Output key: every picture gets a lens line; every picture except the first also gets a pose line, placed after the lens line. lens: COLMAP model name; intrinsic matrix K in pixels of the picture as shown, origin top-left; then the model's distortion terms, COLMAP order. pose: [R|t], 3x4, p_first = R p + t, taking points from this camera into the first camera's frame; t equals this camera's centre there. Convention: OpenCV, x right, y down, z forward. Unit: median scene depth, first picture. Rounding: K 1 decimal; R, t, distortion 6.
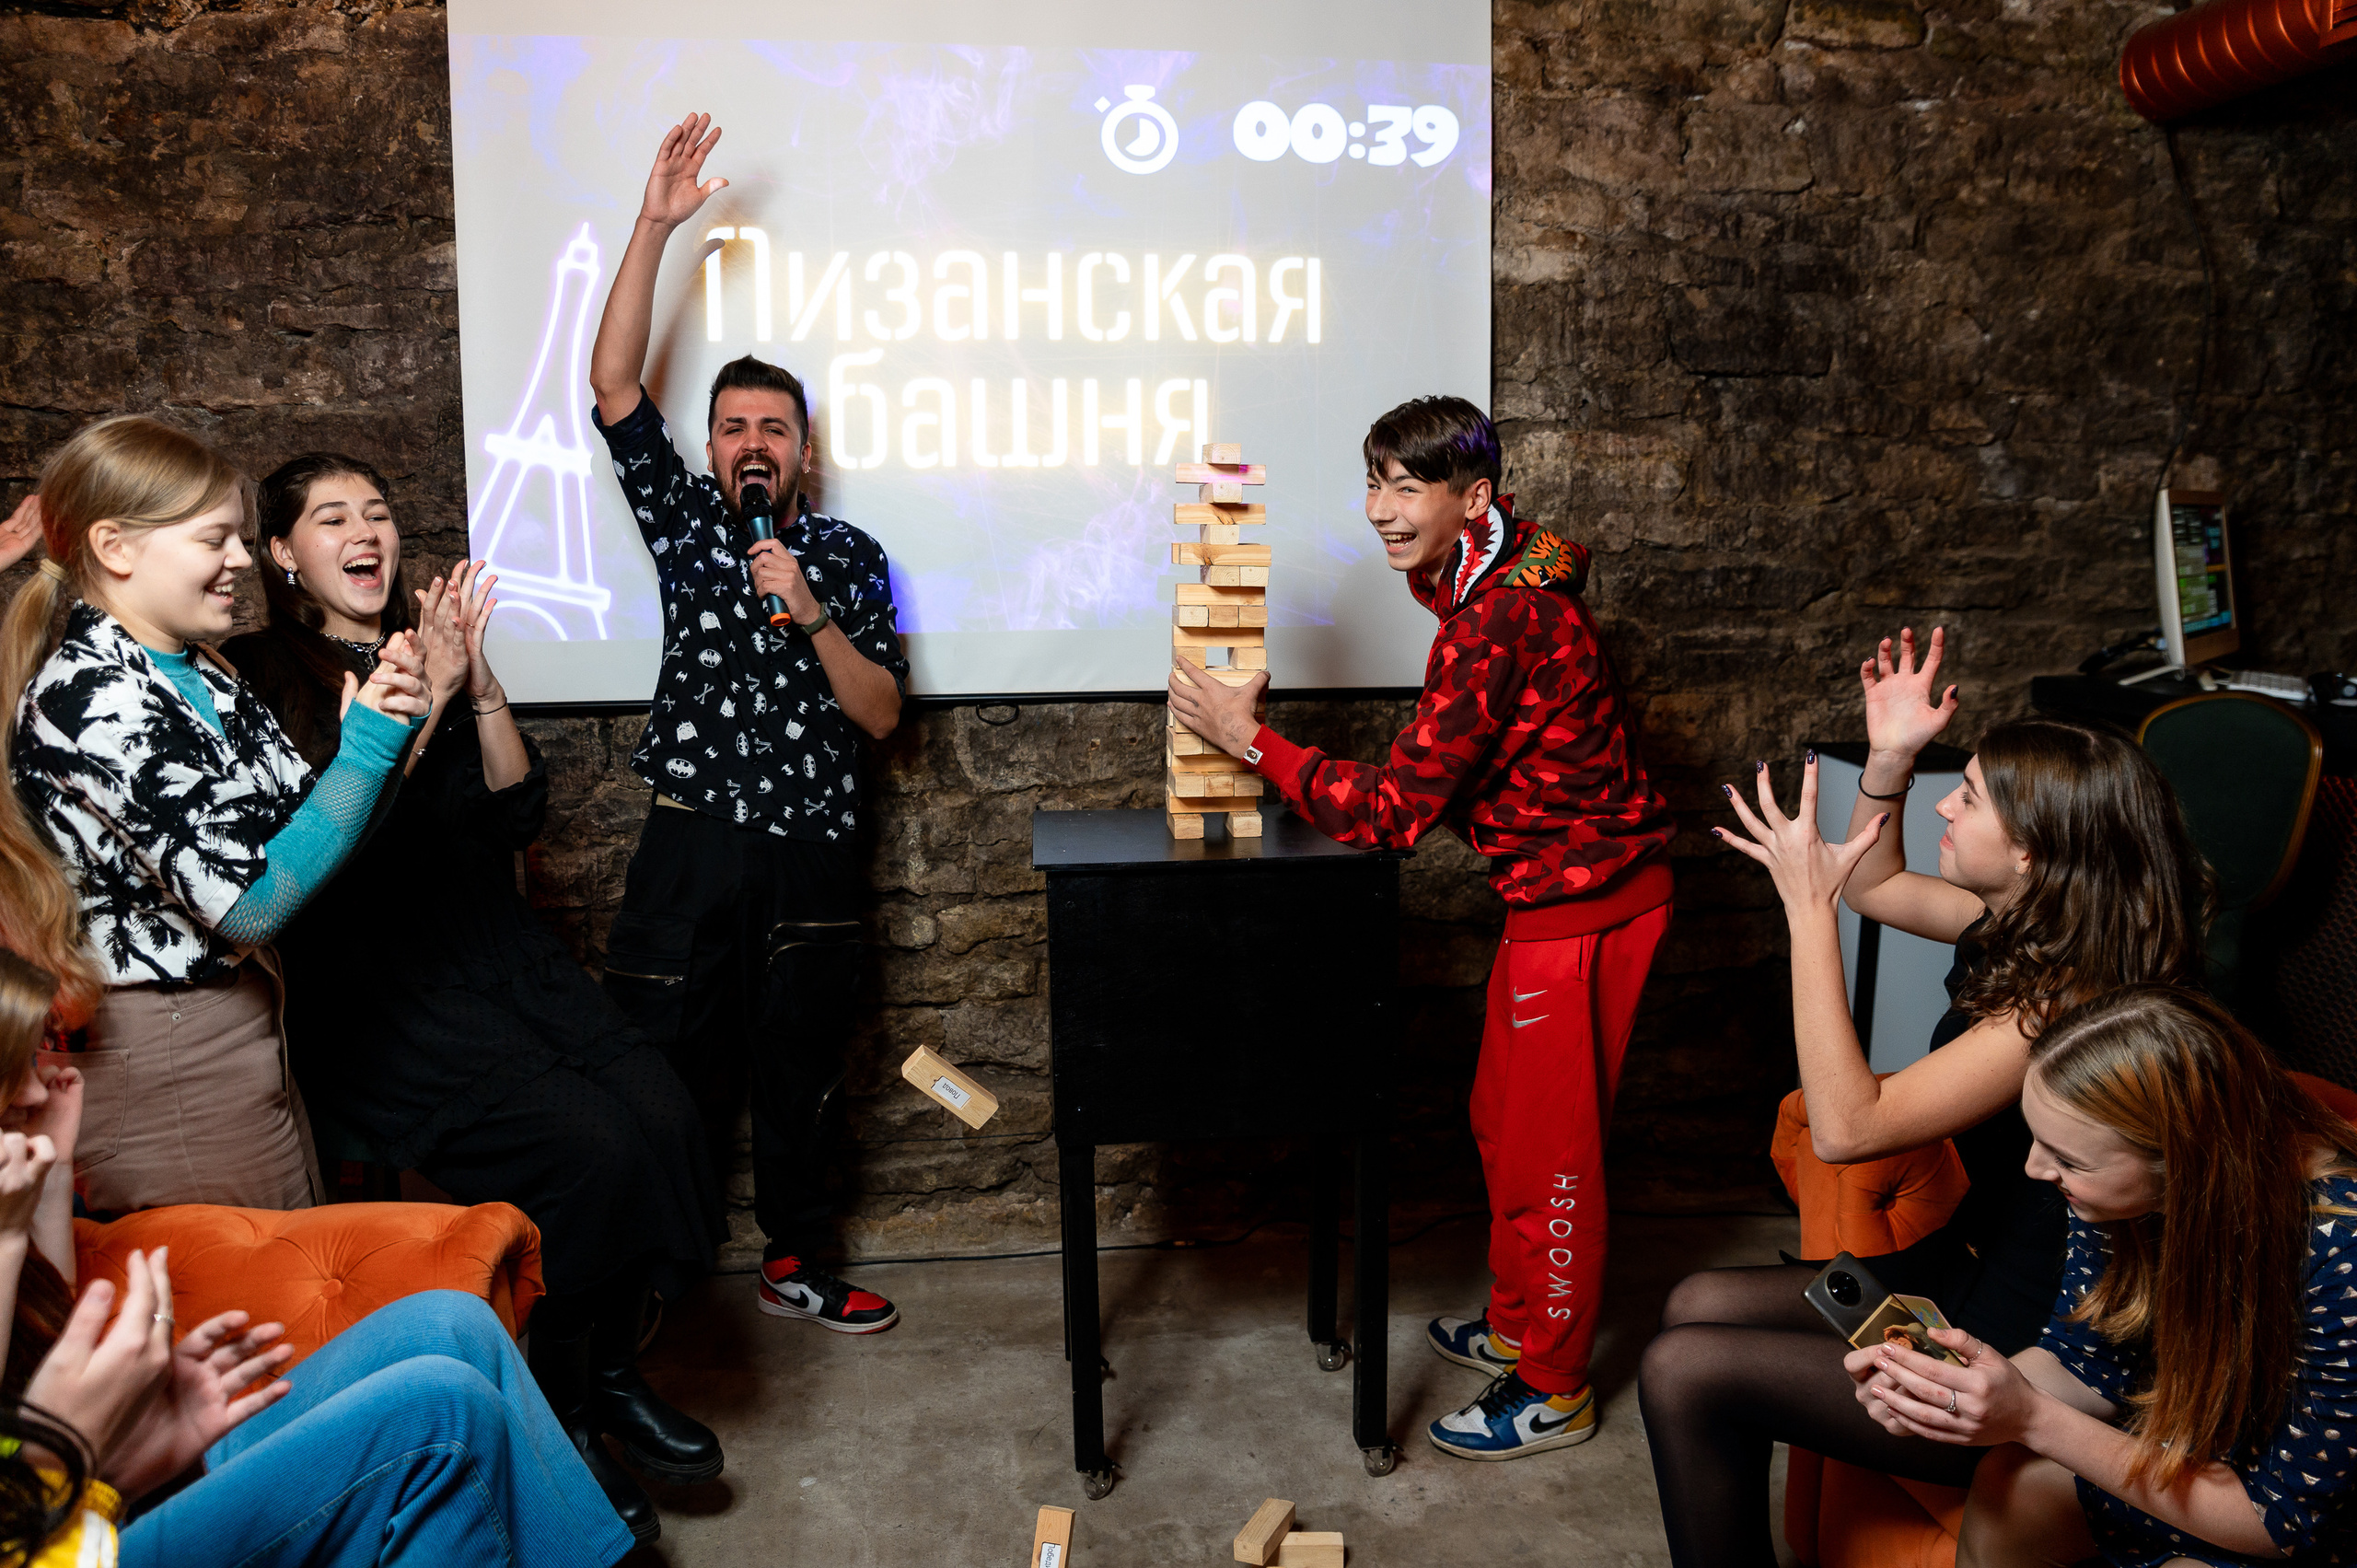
lens RADIAL K [[1622.8, 0, 1173.0], [0, 1622.8, 767.4], [0, 0, 1]] dist [-0.133741, 0.087612]
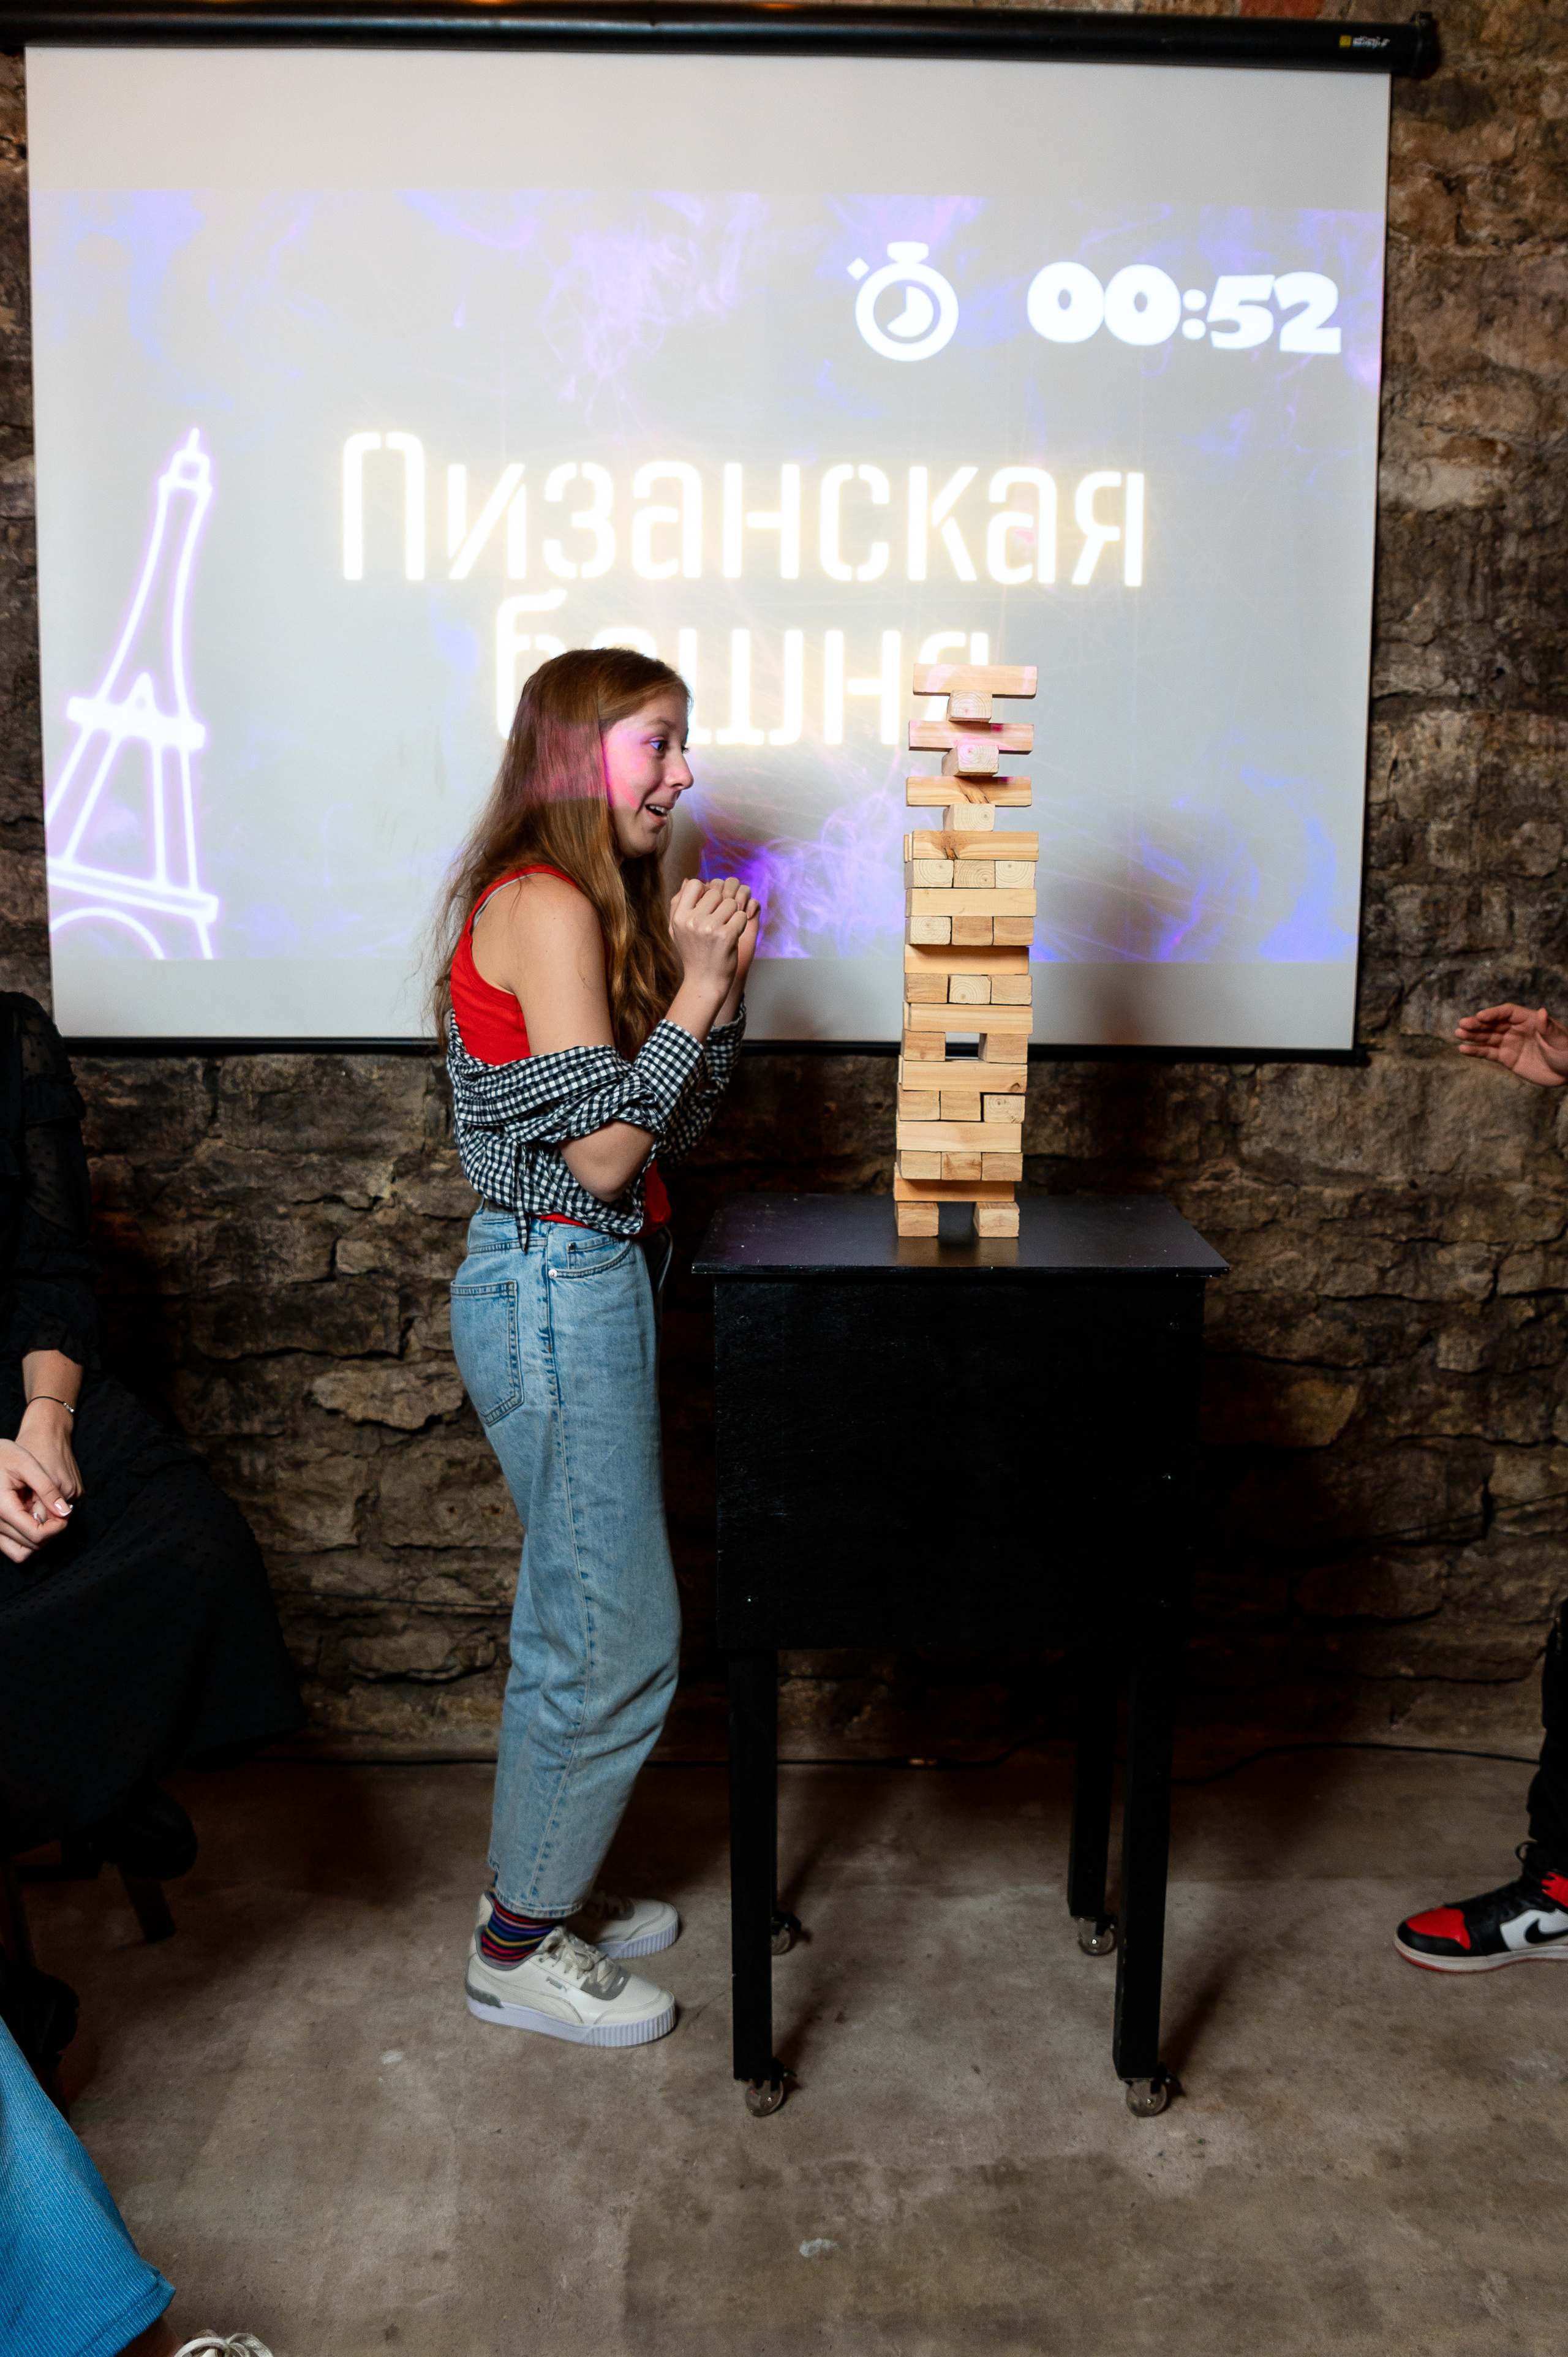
lens RADIAL K [[1858.6, 0, 786.2], [0, 1858.6, 1191.4], [0, 0, 1]] dist [-0.138517, 0.095782]
pose [[0.992358, 0.035803, -0.118080, 0.037552], [-0.033146, 0.999153, 0.024394, 0.003248], [0.118853, -0.020294, 0.992704, 0.126664]]
